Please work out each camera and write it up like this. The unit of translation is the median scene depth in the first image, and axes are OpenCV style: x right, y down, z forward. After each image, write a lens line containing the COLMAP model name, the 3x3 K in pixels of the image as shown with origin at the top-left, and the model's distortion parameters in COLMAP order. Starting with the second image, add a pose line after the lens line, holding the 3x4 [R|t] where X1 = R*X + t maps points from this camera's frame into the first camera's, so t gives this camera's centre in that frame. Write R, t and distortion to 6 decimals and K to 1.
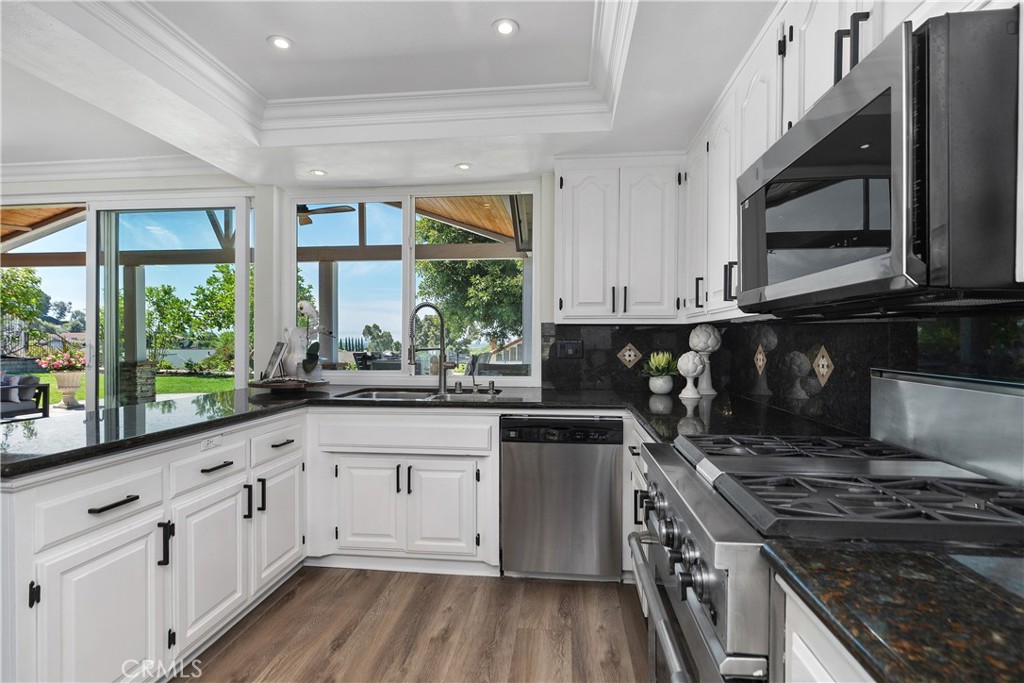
lens RADIAL K [[522.5, 0, 513.1], [0, 522.5, 342.3], [0, 0, 1]] dist [-0.001555, -0.001593]
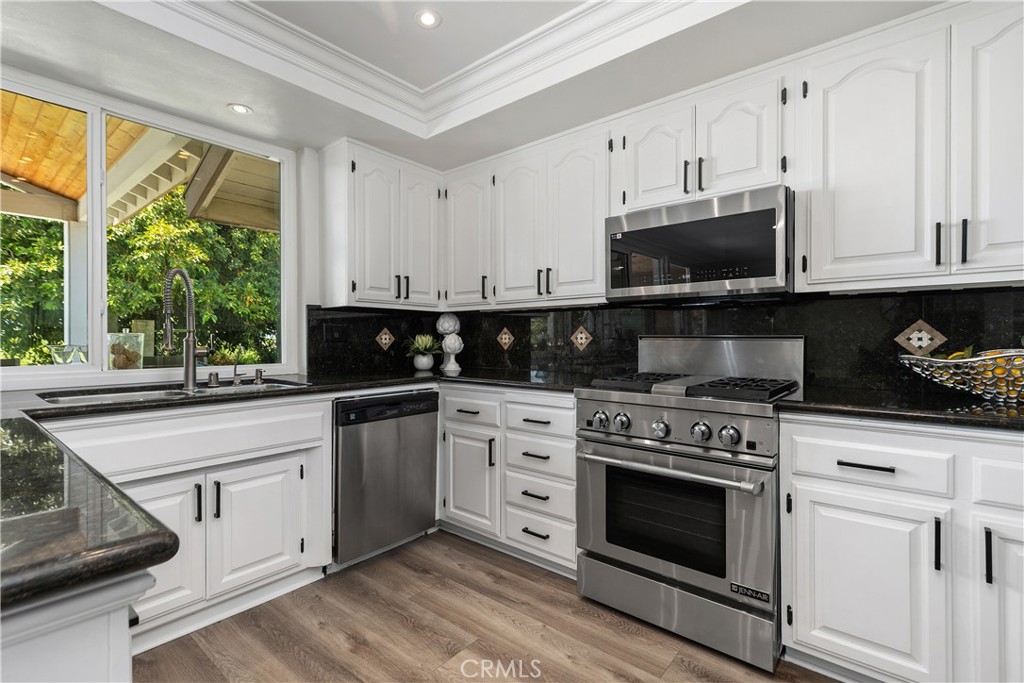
lens RADIAL K [[472.3, 0, 514.7], [0, 472.3, 338.7], [0, 0, 1]] dist [0.005834, -0.000062]
pose [[0.539934, -0.001573, 0.841706, -0.549718], [0.010420, 0.999934, -0.004815, 0.037916], [-0.841643, 0.011370, 0.539915, 0.266732]]
